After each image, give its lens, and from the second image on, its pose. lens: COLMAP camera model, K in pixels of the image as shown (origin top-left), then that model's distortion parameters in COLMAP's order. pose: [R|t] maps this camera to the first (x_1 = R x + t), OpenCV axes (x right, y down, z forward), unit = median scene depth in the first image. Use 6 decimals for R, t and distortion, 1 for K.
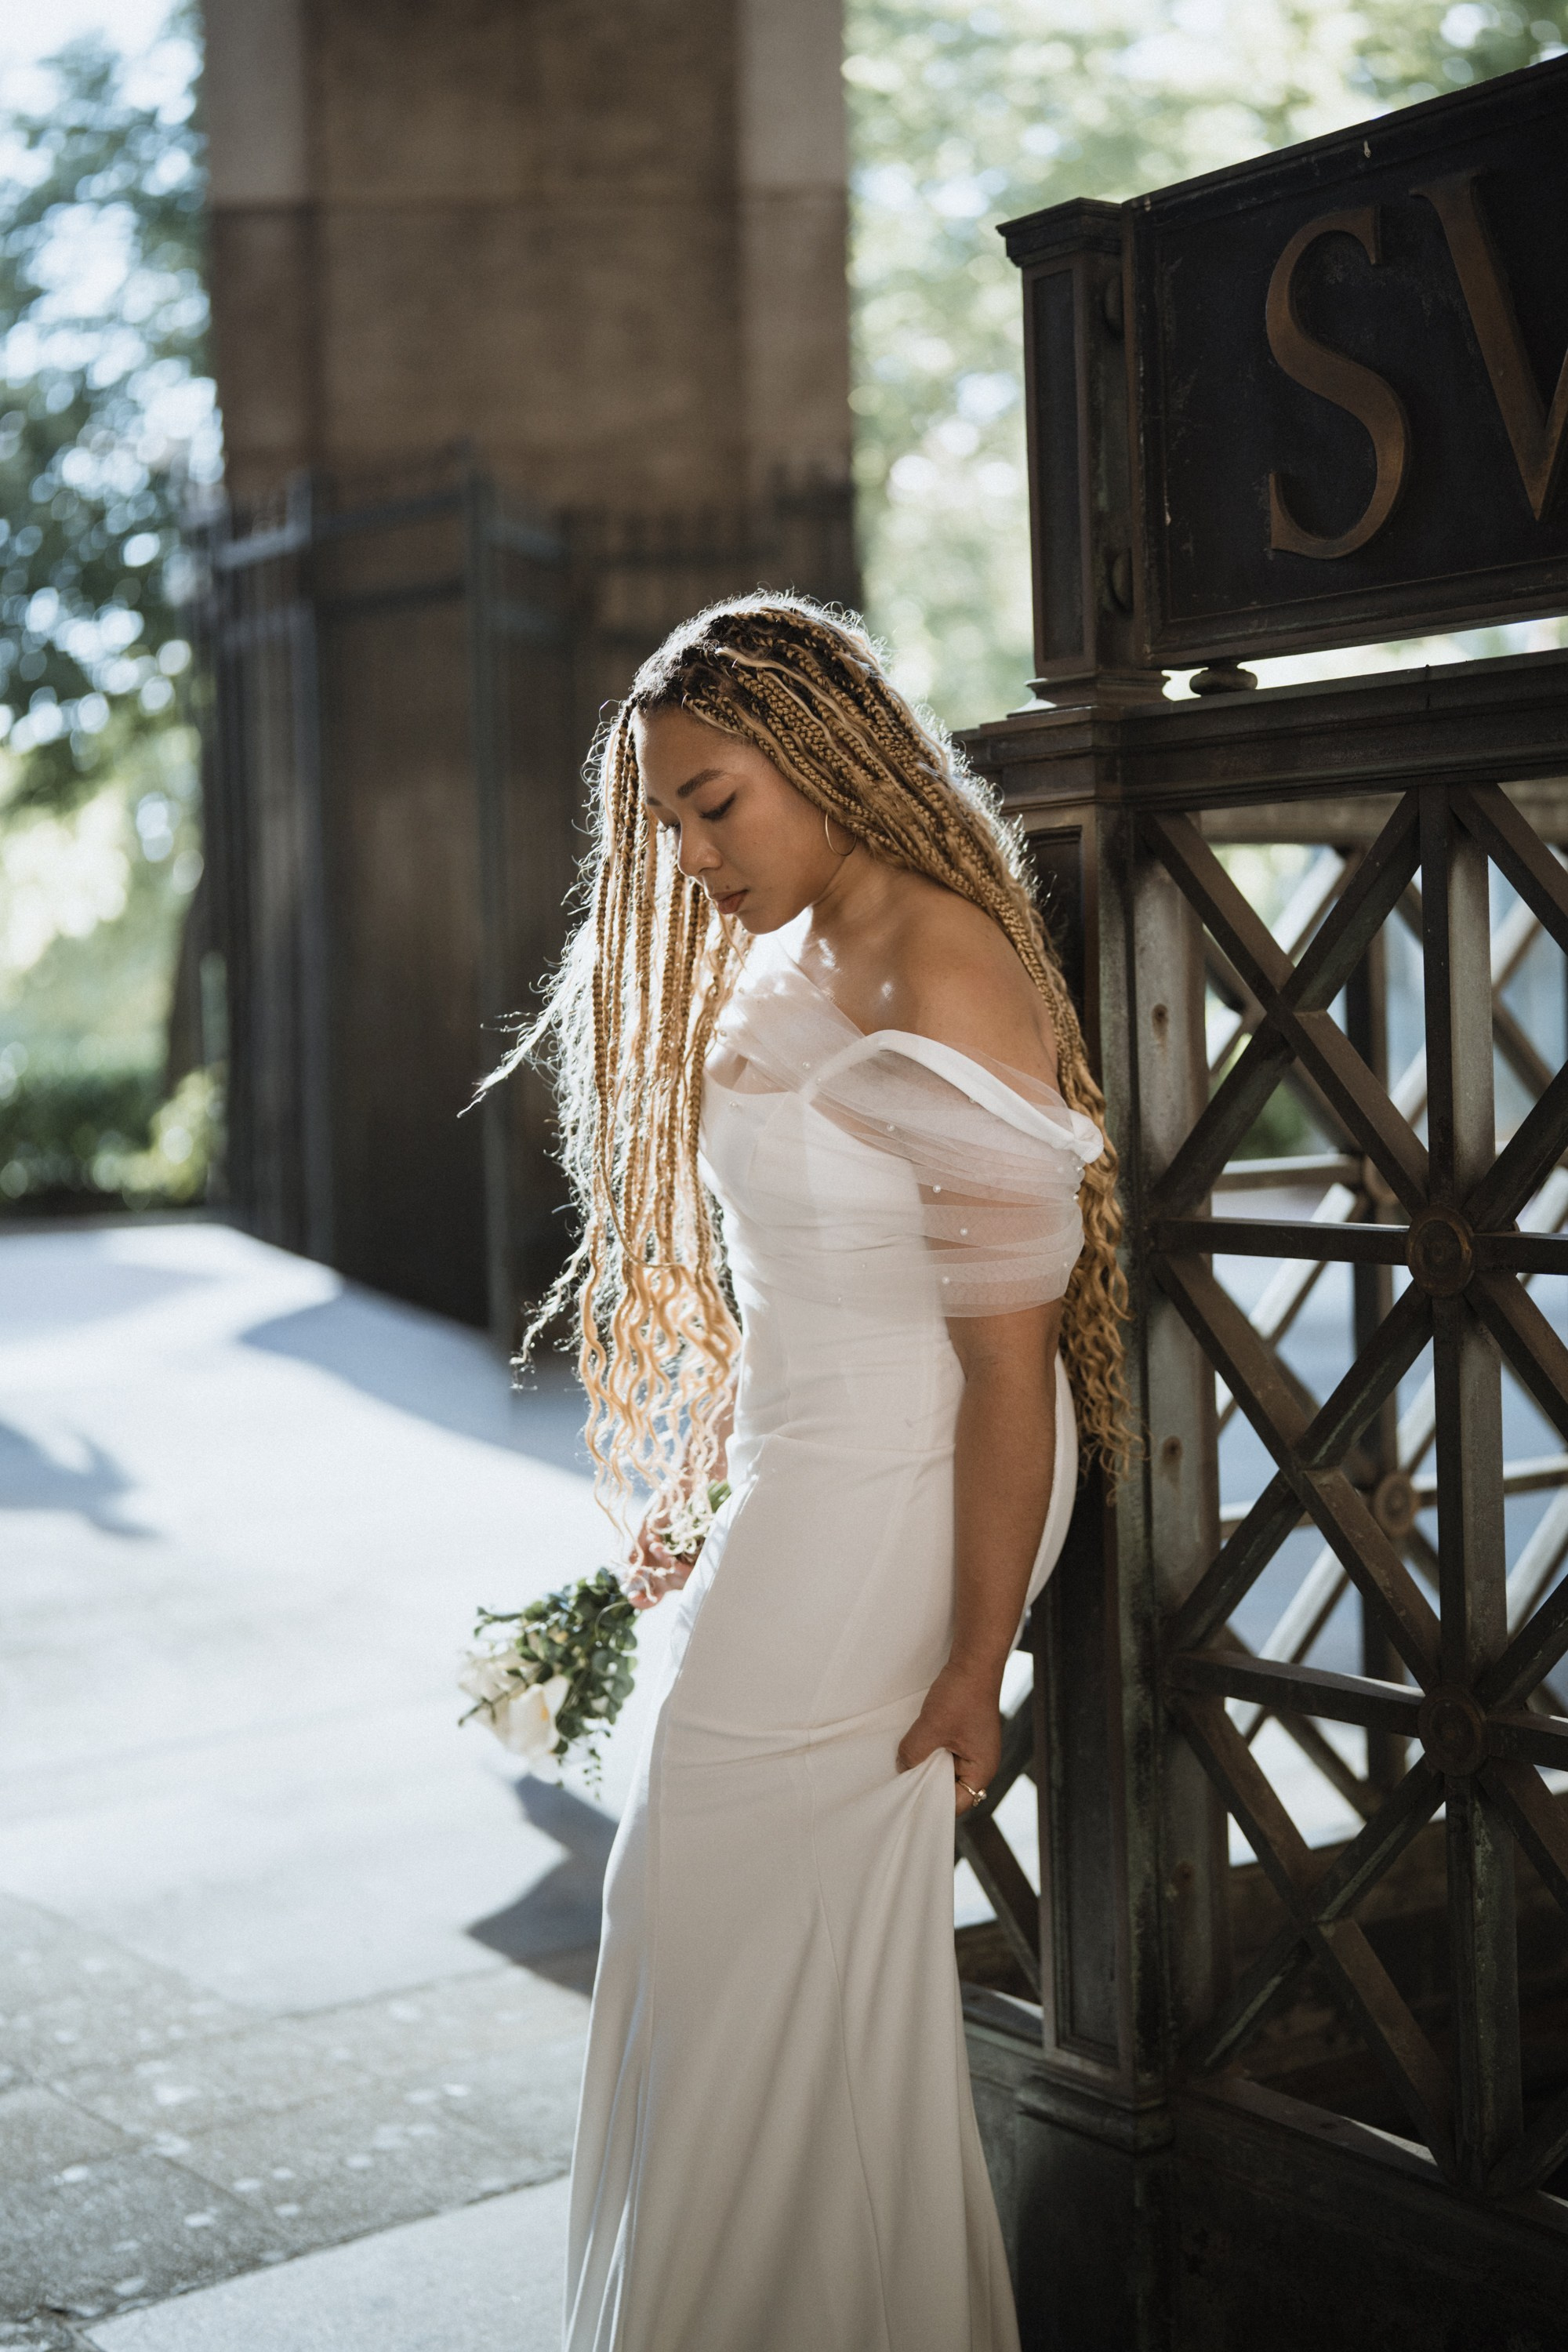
lens RADIAL K [[2925.3, 0, 784.0], [0, 2925.3, 1176.0], [0, 0, 1]] dist [-0.004589, 0.052654]
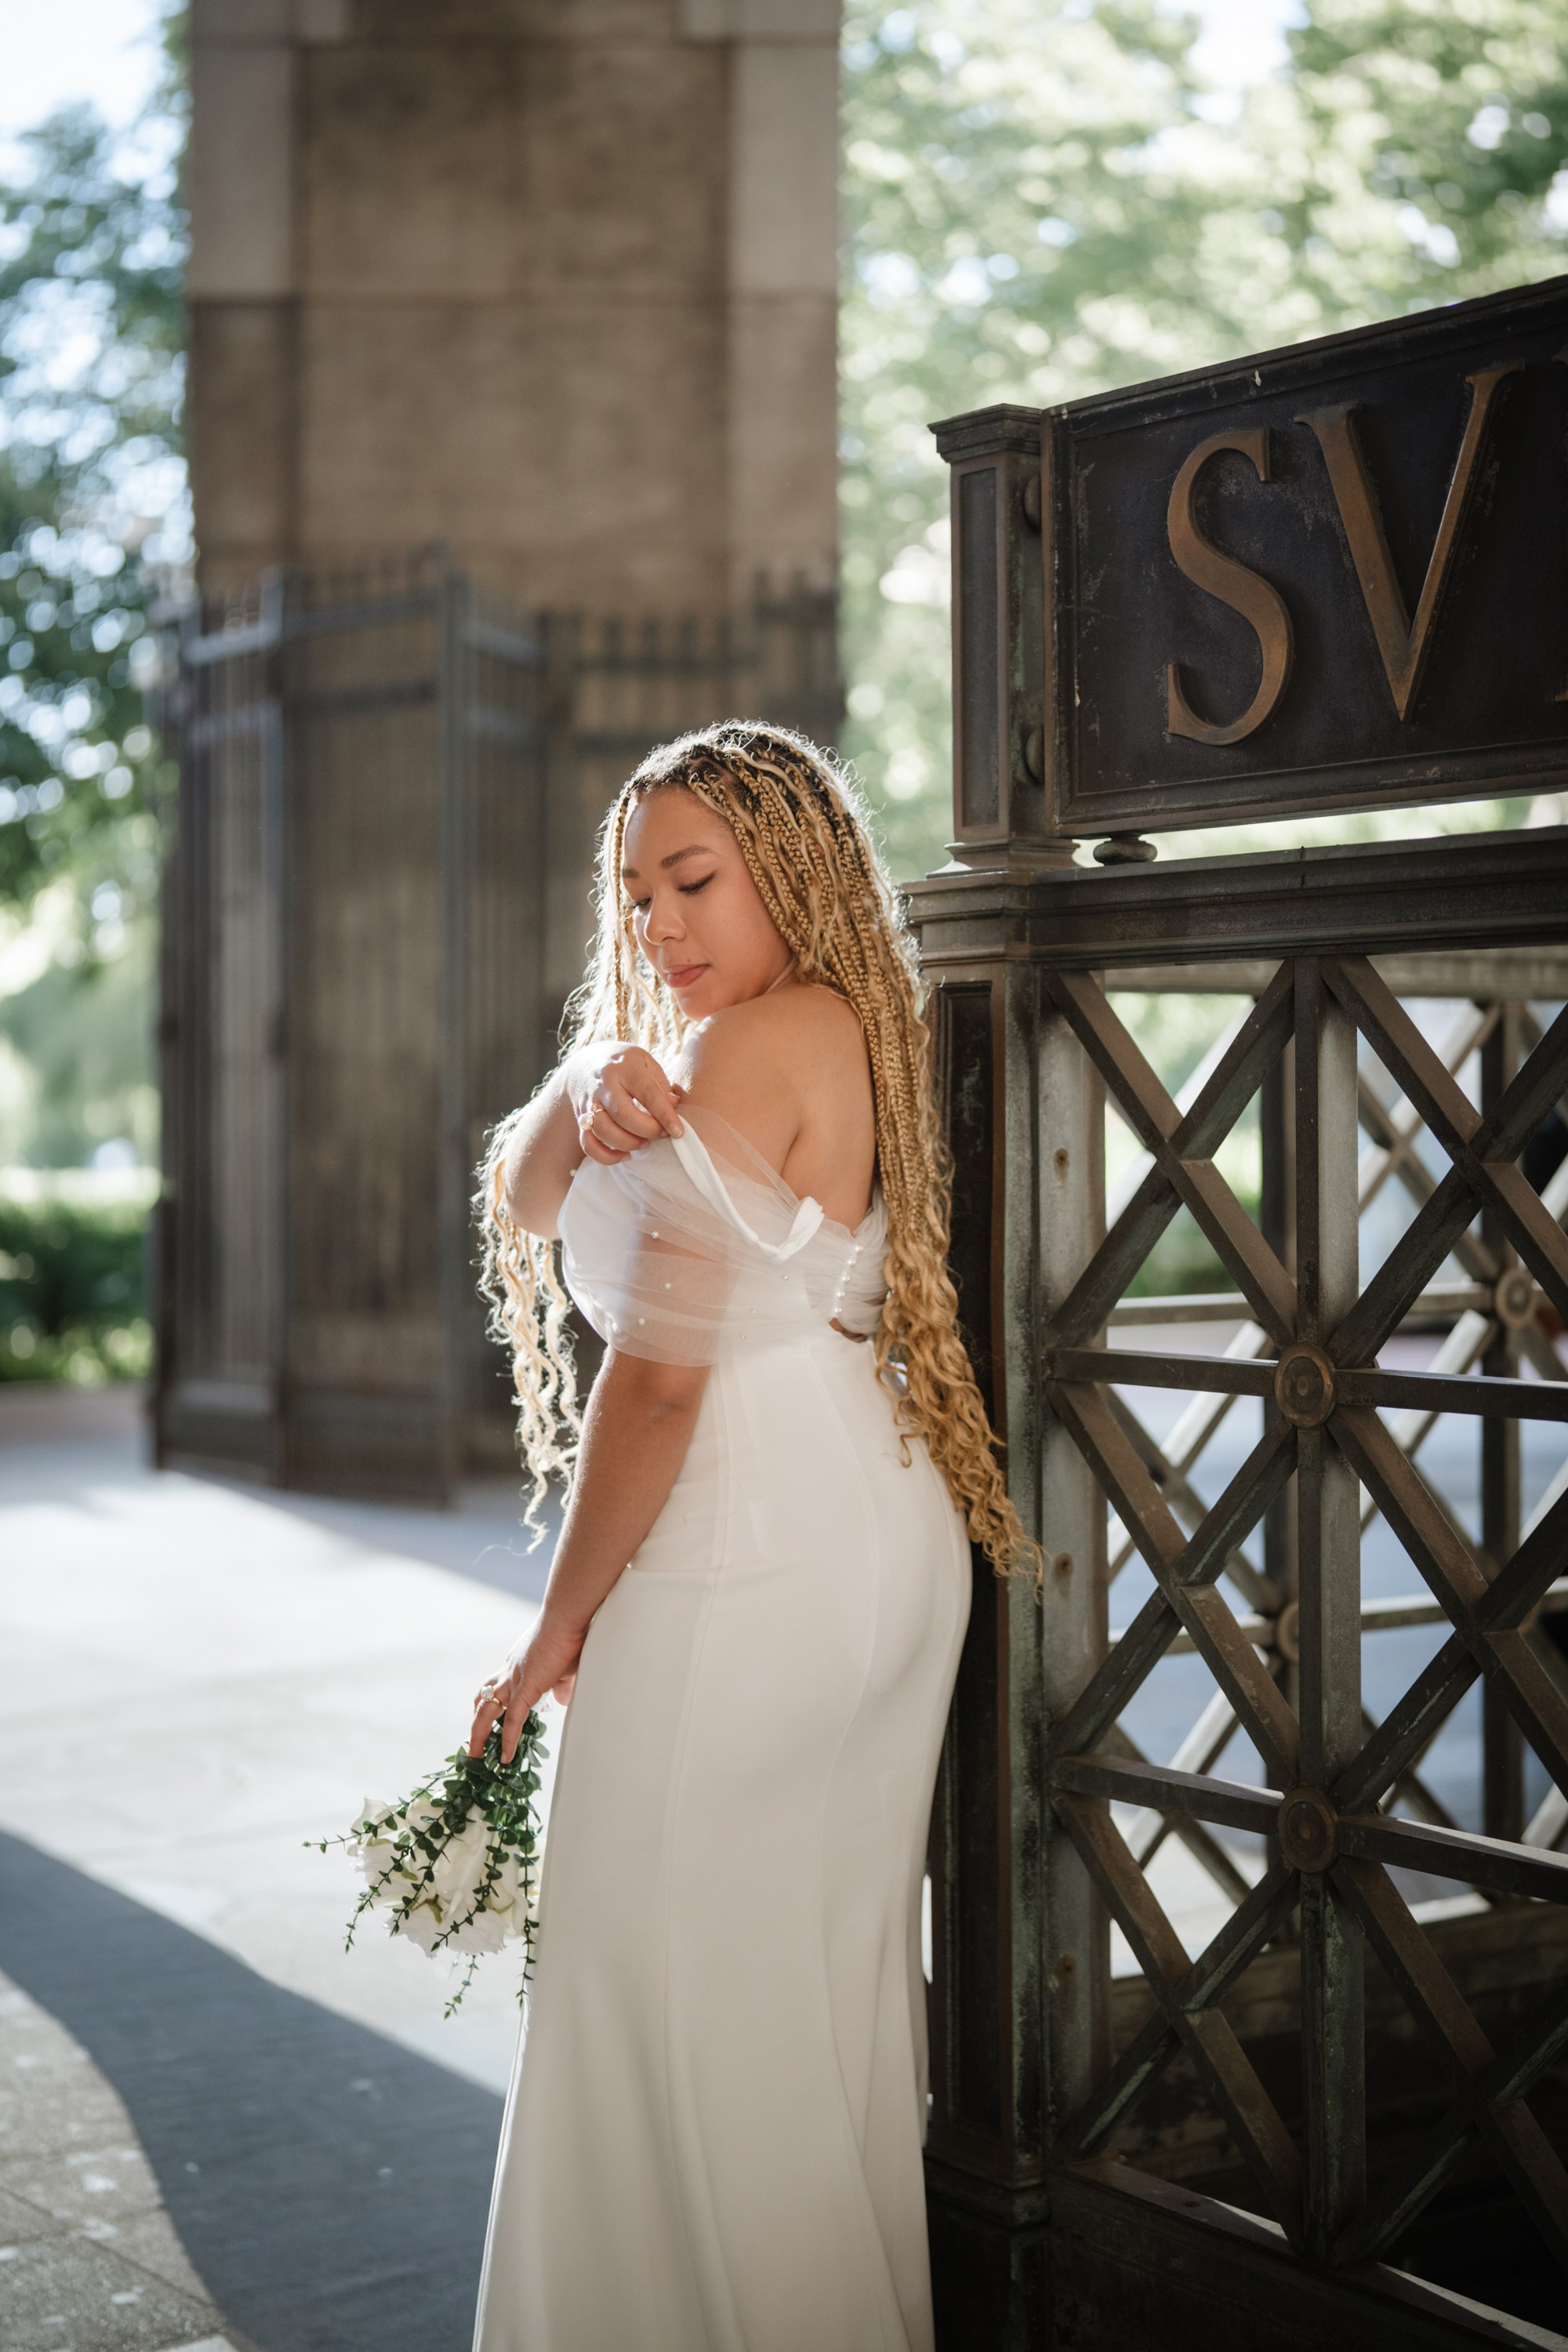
lens RADIAL K [[3405.6, 0, 784.0], [0, 3405.6, 1176.0], [0, 0, 1]] dist [-0.017512, 0.101809]
pose [[0.999634, 0.026042, -0.007353, 0.035732], [-0.026286, 0.999029, -0.035362, -0.001784], [0.006425, 0.035542, 0.999348, -0.245037]]
